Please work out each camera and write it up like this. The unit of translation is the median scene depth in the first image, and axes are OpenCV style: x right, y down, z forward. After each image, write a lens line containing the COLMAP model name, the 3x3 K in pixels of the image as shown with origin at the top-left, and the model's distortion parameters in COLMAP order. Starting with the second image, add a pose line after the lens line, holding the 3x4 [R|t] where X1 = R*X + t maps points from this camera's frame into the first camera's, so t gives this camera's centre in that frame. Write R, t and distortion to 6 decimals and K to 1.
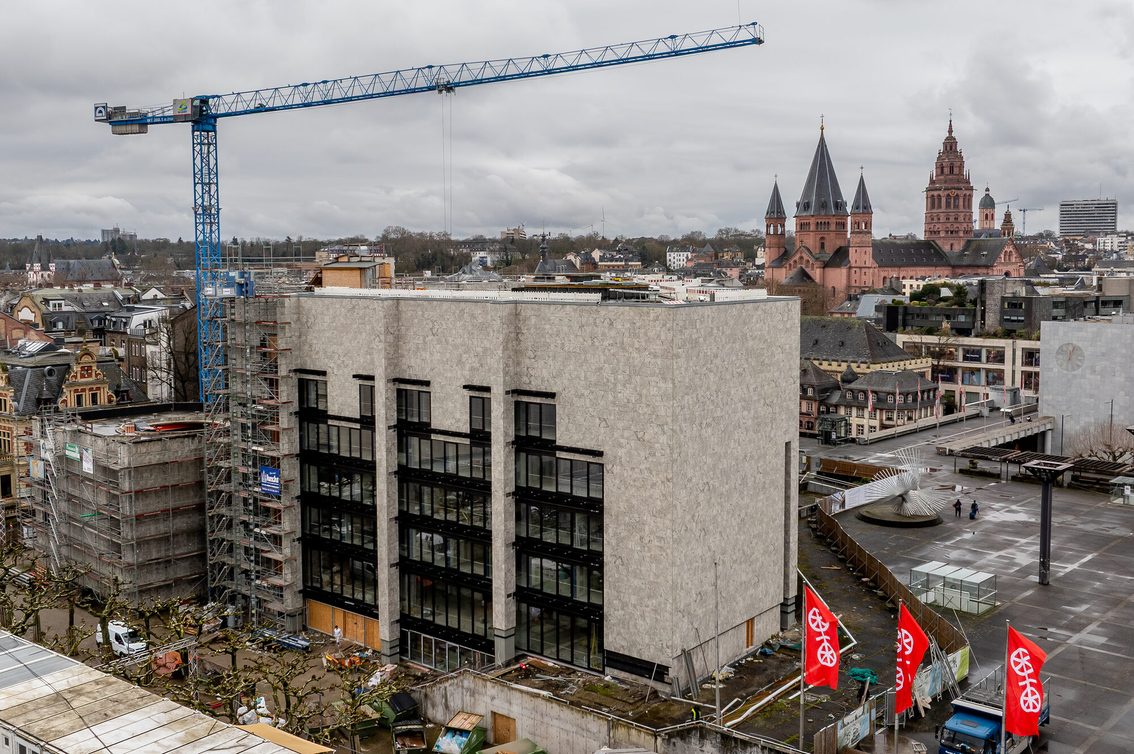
lens RADIAL K [[1092.6, 0, 567.0], [0, 1092.6, 377.0], [0, 0, 1]] dist [-0.004075, -0.003810]
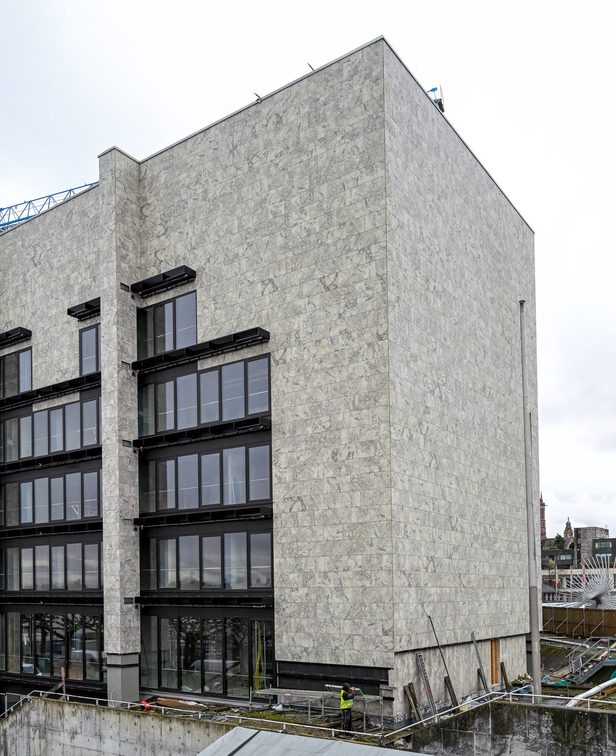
lens RADIAL K [[1161.6, 0, 308.0], [0, 1161.6, 378.0], [0, 0, 1]] dist [-0.017659, 0.008661]
pose [[0.998288, -0.011181, 0.057404, 0.017645], [0.015856, 0.996535, -0.081645, 0.150482], [-0.056292, 0.082416, 0.995007, 0.360988]]
